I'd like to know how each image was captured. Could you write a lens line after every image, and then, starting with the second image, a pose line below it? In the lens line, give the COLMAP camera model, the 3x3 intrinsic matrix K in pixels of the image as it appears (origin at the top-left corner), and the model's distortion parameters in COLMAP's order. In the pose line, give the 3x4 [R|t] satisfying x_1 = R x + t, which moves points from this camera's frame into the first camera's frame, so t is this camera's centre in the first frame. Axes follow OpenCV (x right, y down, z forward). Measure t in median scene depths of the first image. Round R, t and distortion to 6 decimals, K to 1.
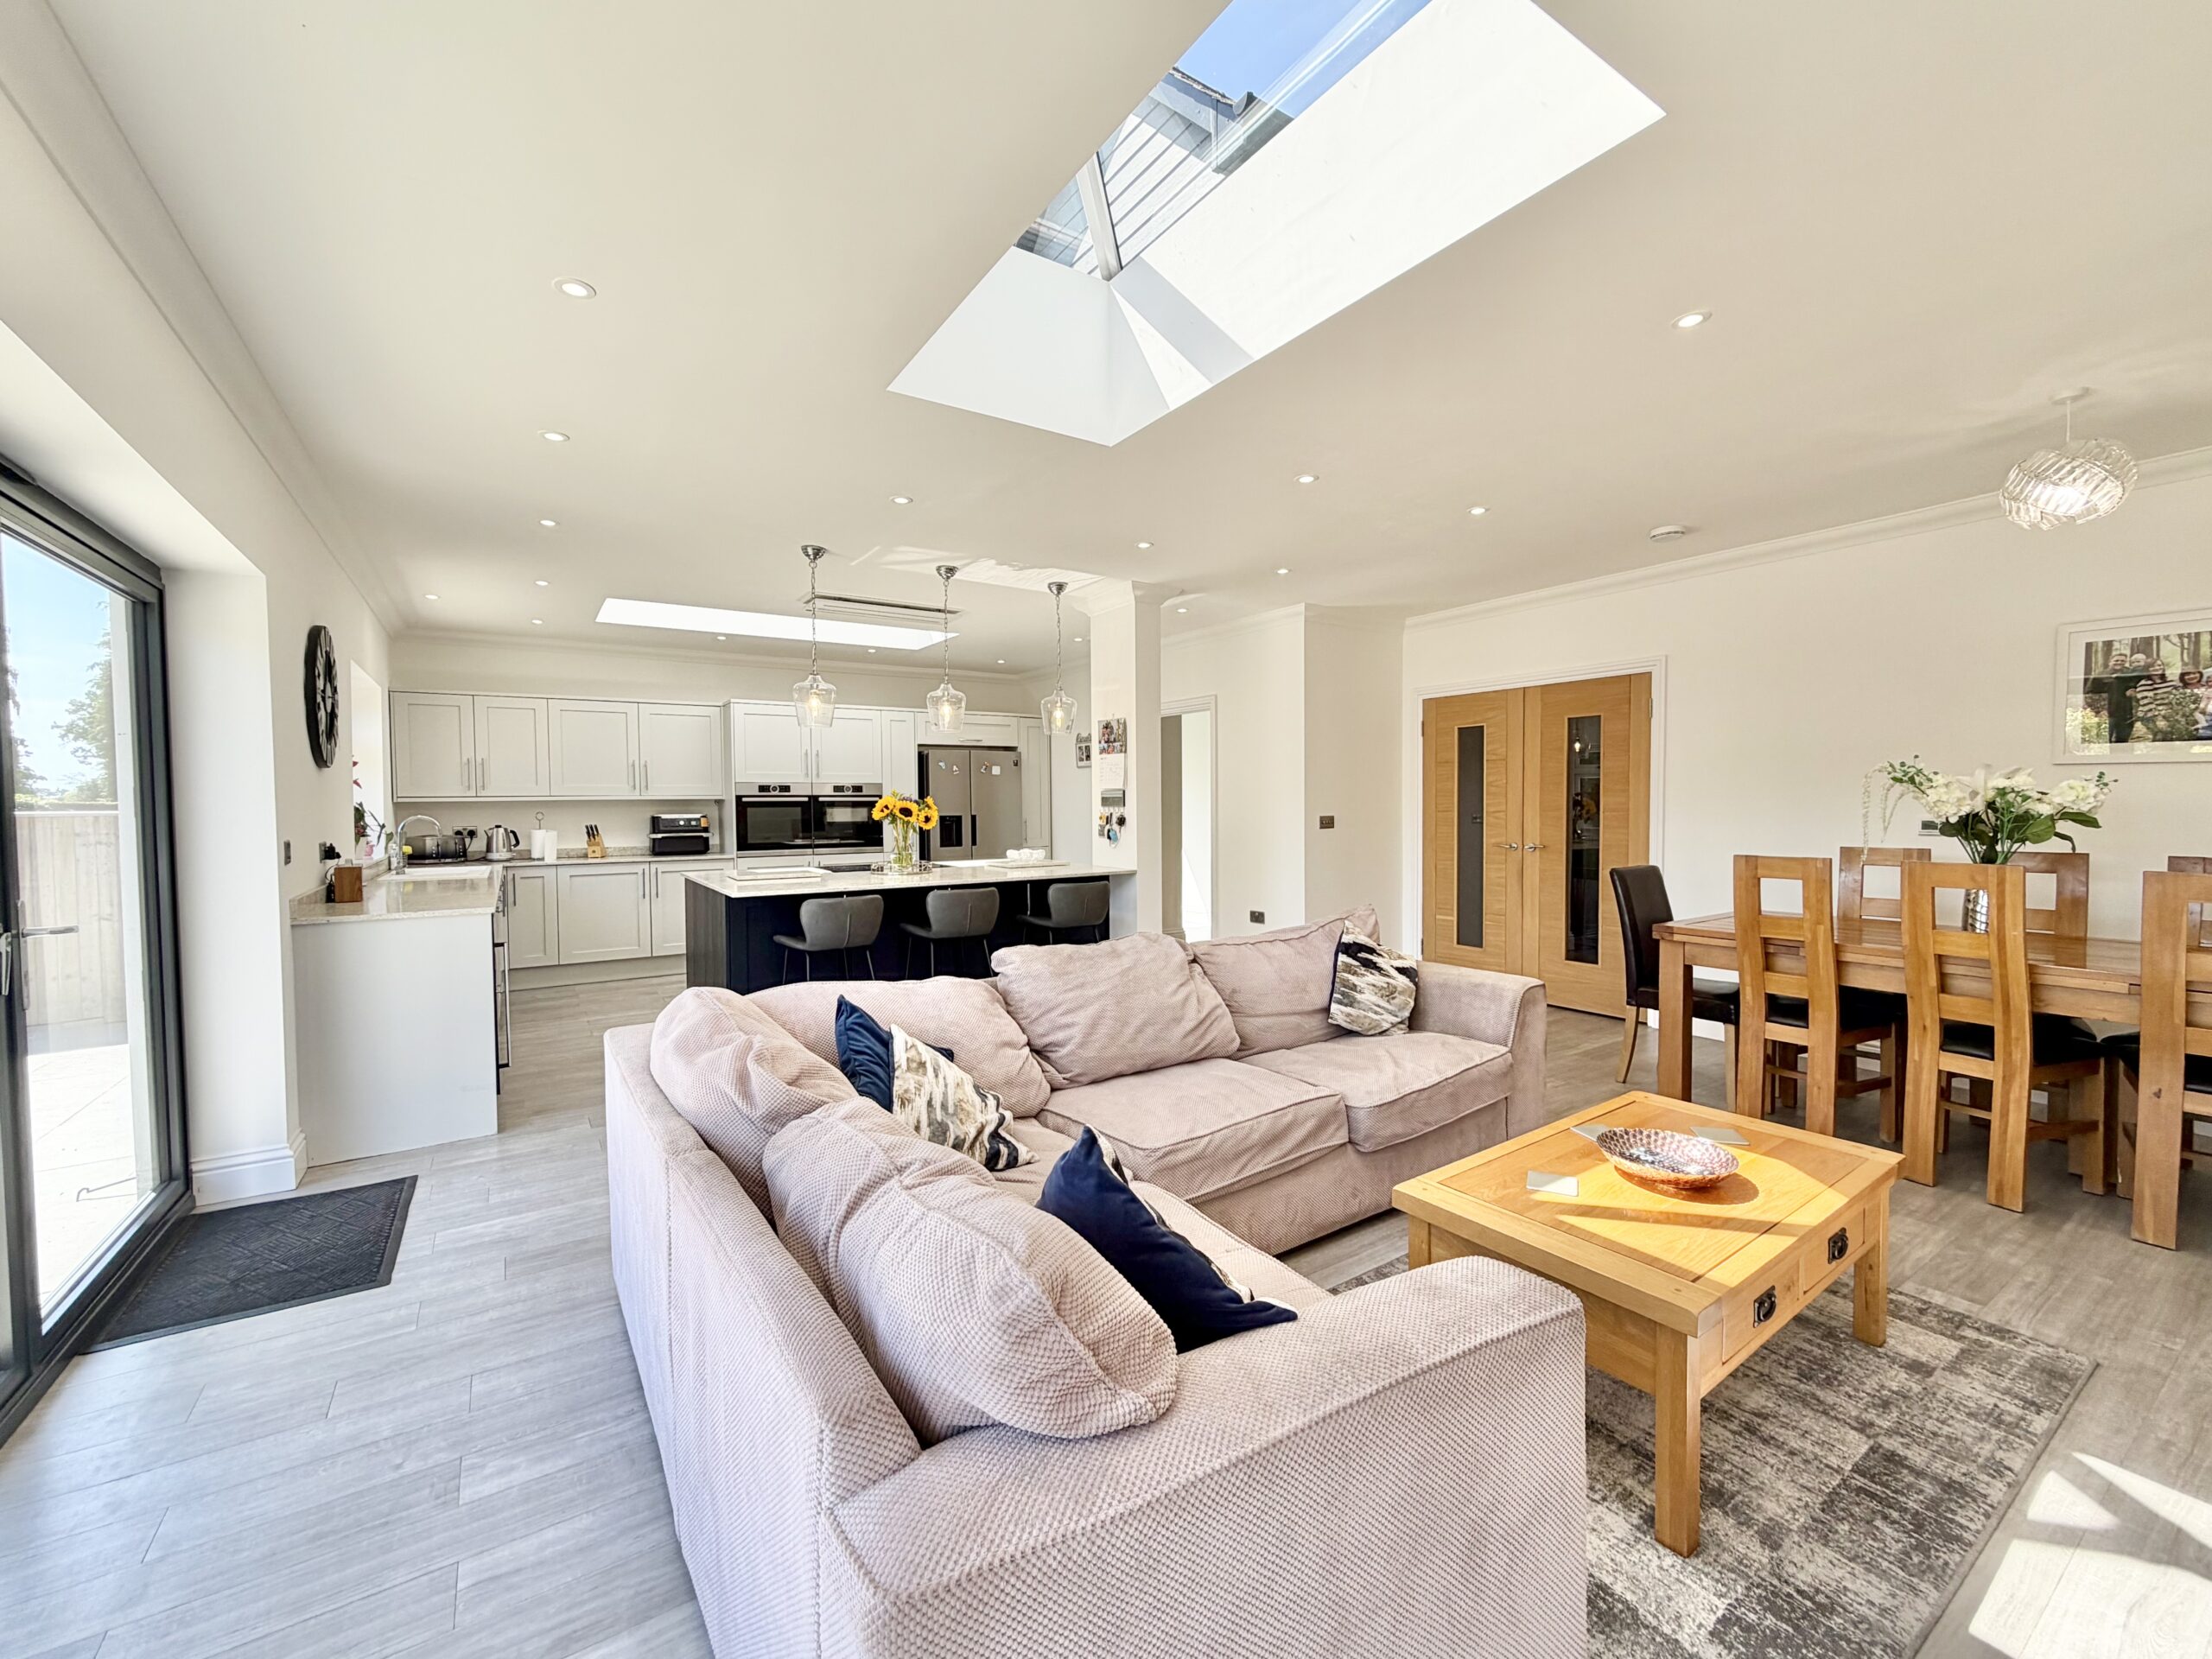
lens RADIAL K [[881.4, 0, 1106.0], [0, 881.4, 829.5], [0, 0, 1]] dist [-0.002856, -0.000135]
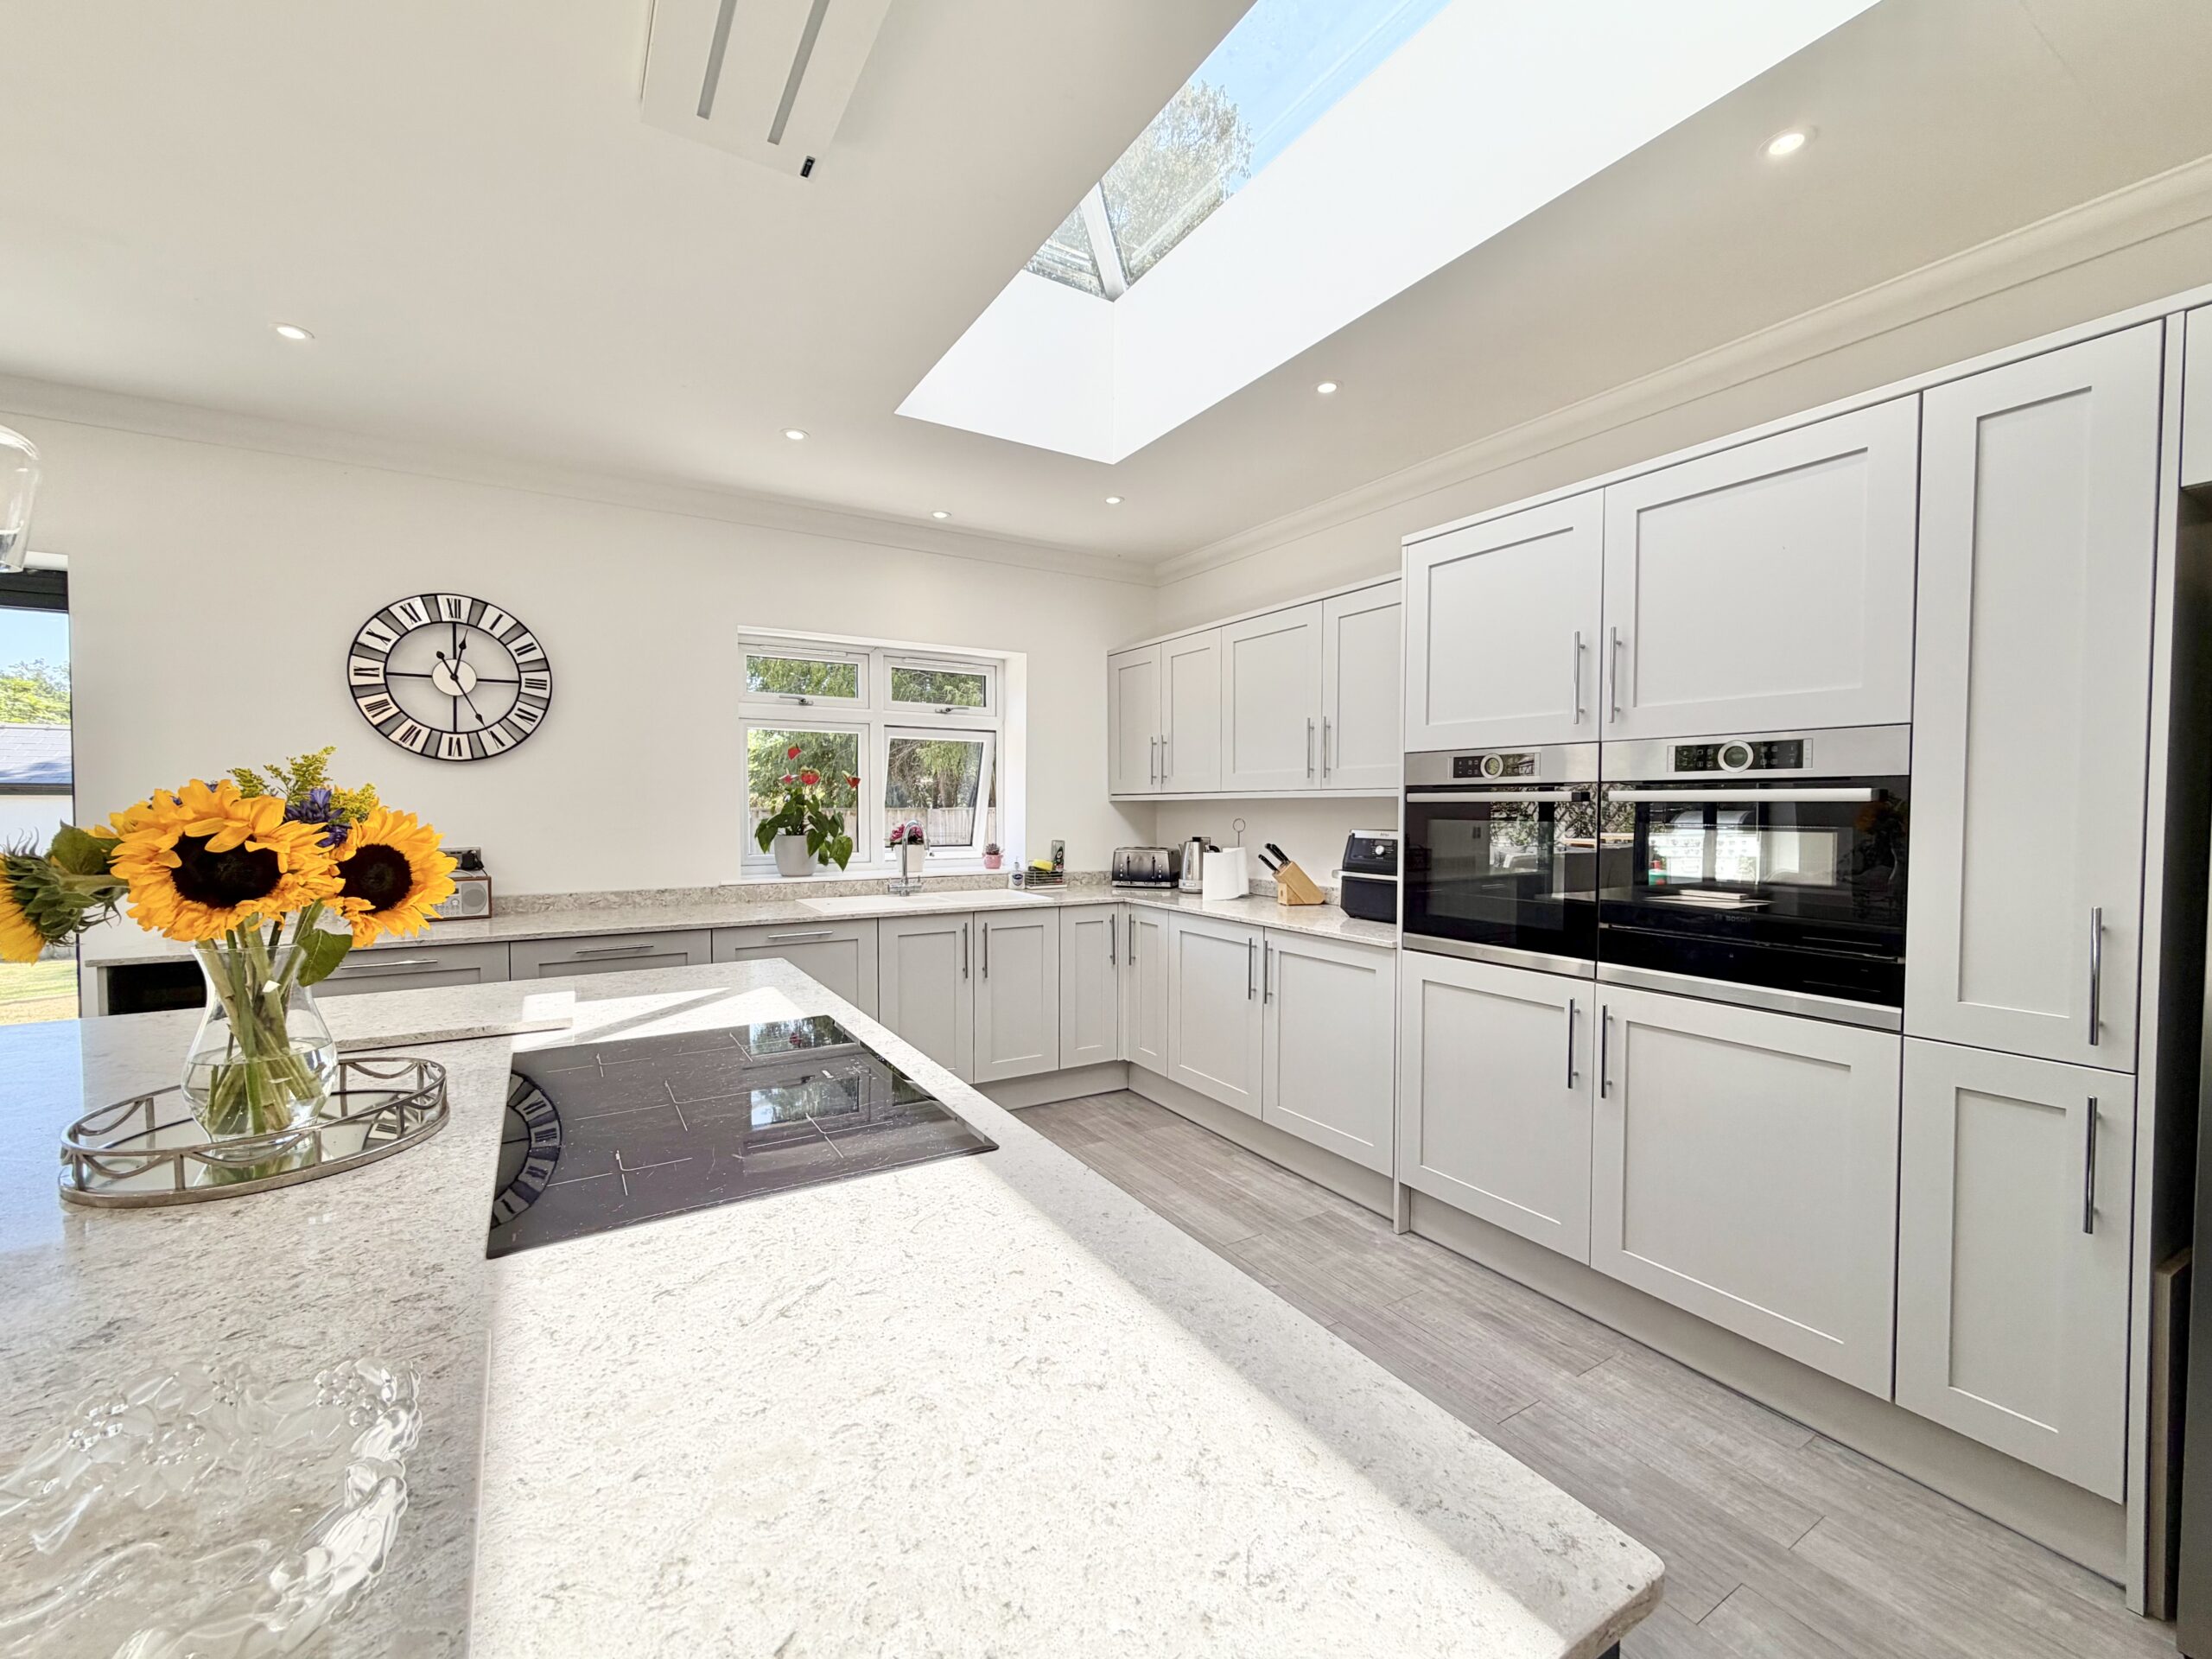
lens RADIAL K [[901.4, 0, 1106.0], [0, 901.4, 829.5], [0, 0, 1]] dist [0.001867, 0.000465]
pose [[-0.045720, 0.033825, -0.998381, -0.021245], [-0.034995, 0.998759, 0.035440, -0.030126], [0.998341, 0.036558, -0.044480, 0.912359]]
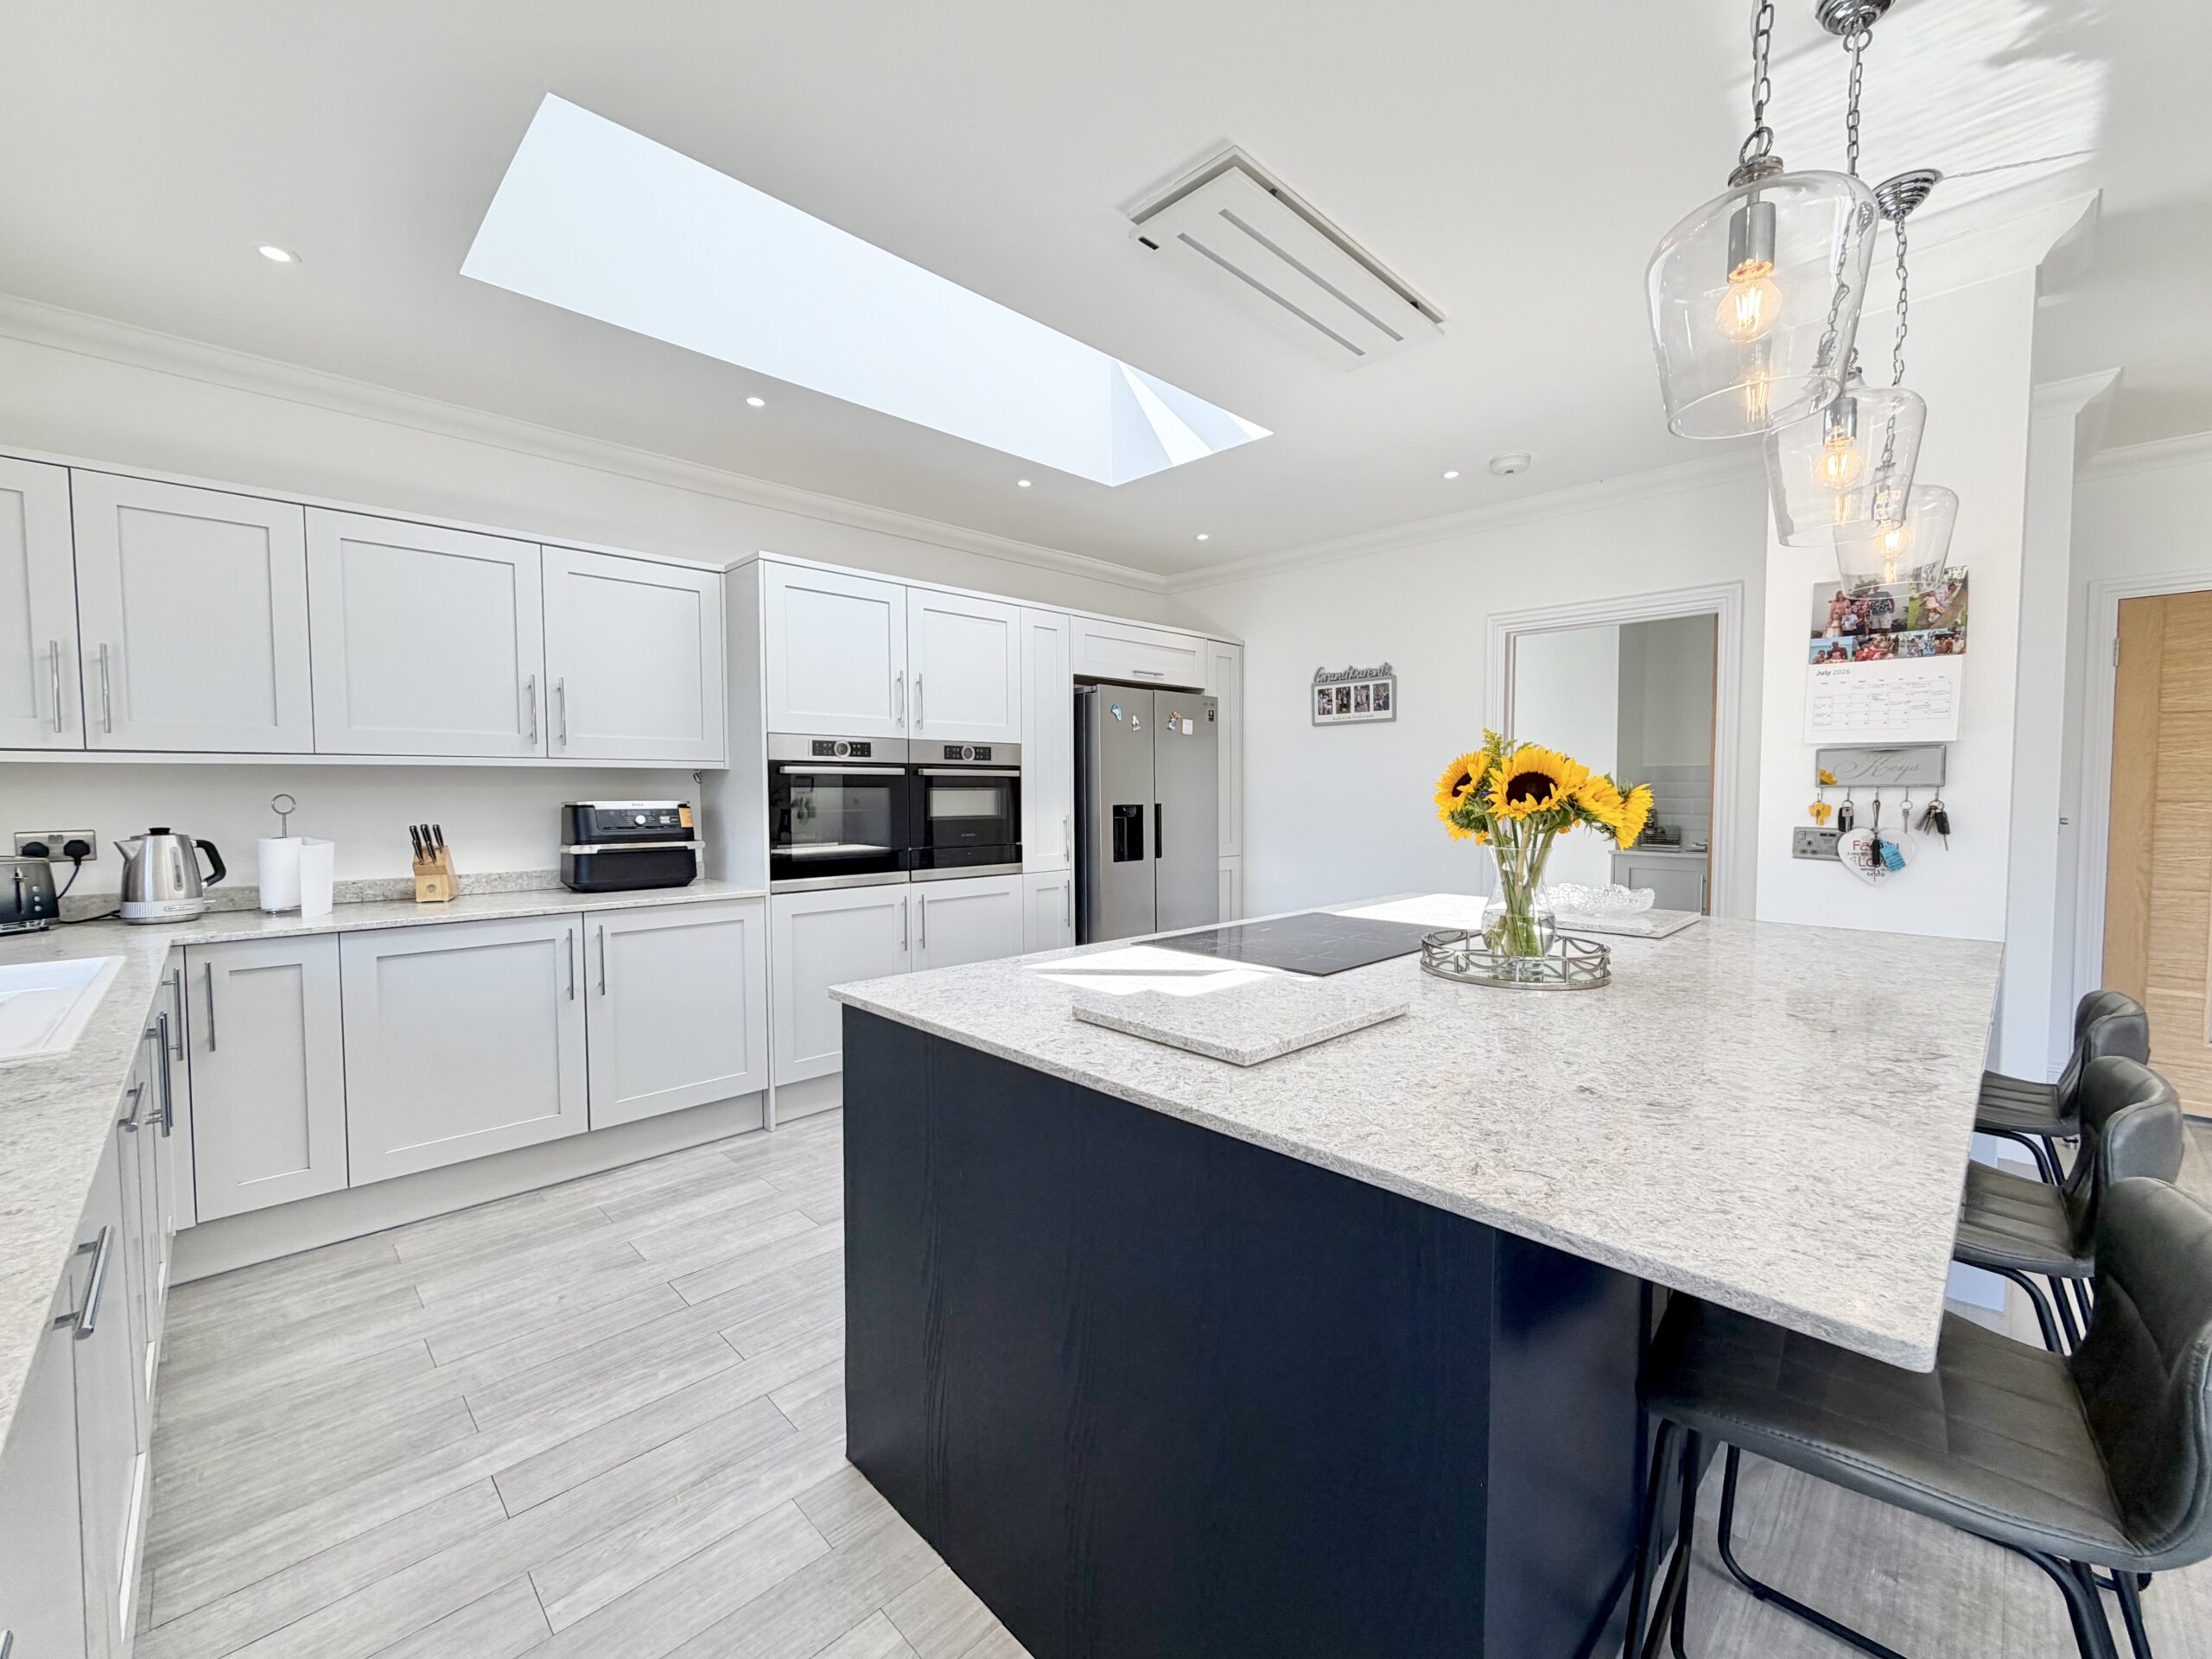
lens RADIAL K [[901.4, 0, 1106.0], [0, 901.4, 829.5], [0, 0, 1]] dist [0.001867, 0.000465]
pose [[0.982856, -0.001967, 0.184362, -0.342006], [-0.000316, 0.999924, 0.012355, -0.008573], [-0.184373, -0.012202, 0.982781, 0.512899]]
